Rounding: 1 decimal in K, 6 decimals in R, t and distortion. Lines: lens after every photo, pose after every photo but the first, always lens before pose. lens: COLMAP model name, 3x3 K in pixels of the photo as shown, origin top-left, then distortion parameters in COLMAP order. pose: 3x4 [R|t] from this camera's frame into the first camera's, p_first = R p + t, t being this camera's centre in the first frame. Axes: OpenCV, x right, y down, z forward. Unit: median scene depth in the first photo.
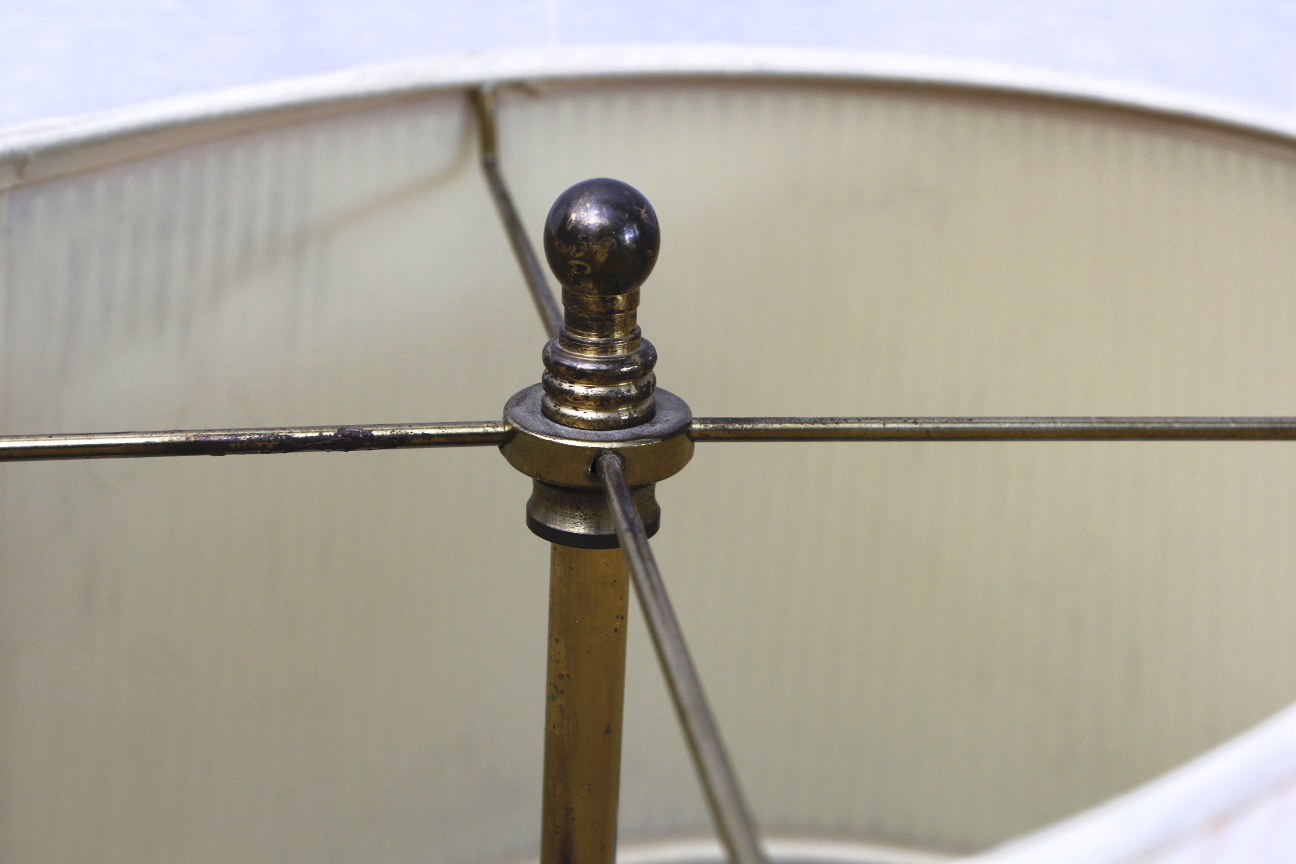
lens RADIAL K [[2368.8, 0, 648.0], [0, 2368.8, 432.0], [0, 0, 1]] dist [0.008969, 0.195047]
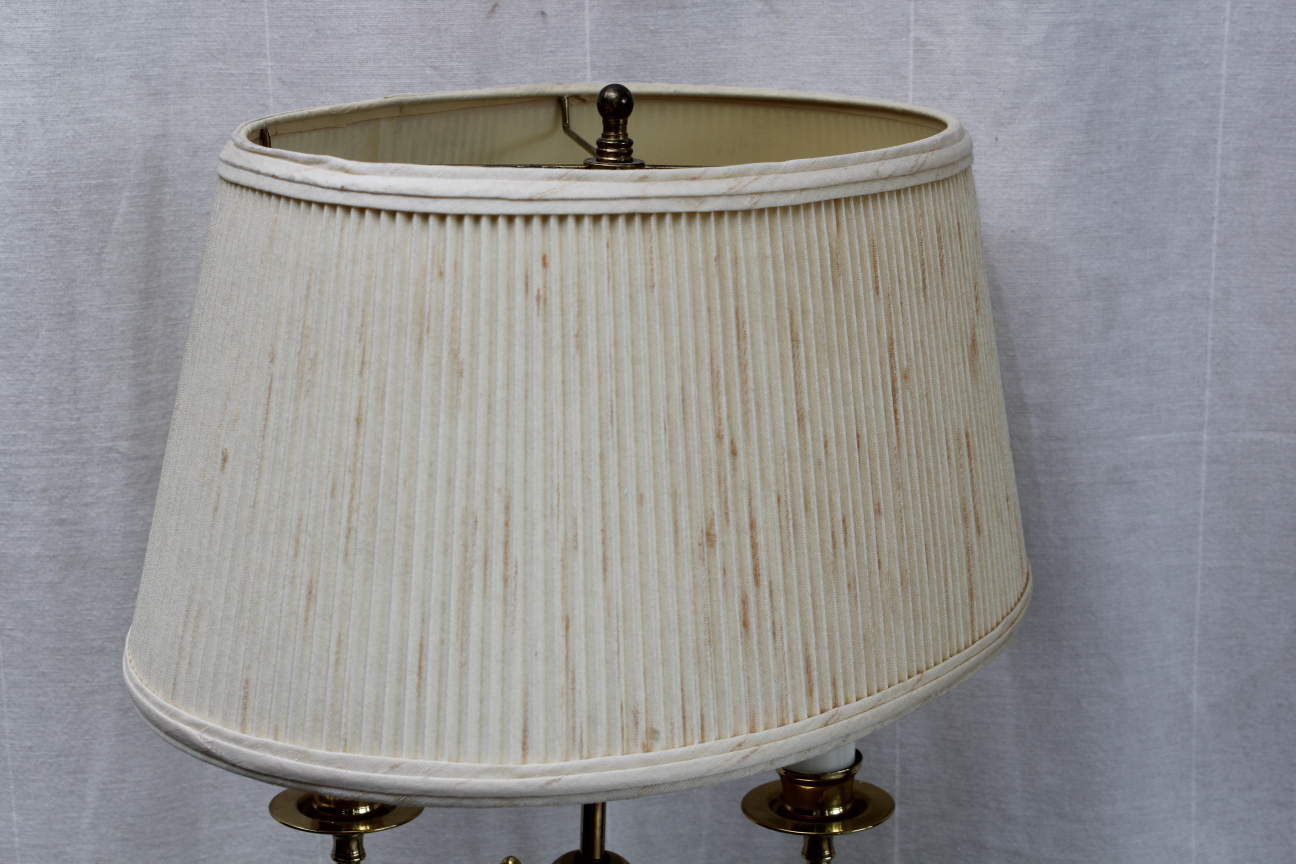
lens RADIAL K [[2413.5, 0, 596.6], [0, 2413.5, 431.9], [0, 0, 1]] dist [-0.022317, -0.115829]
pose [[0.999841, -0.006746, -0.016532, 0.003770], [0.004731, 0.992878, -0.119040, 0.499215], [0.017217, 0.118942, 0.992752, -1.447551]]
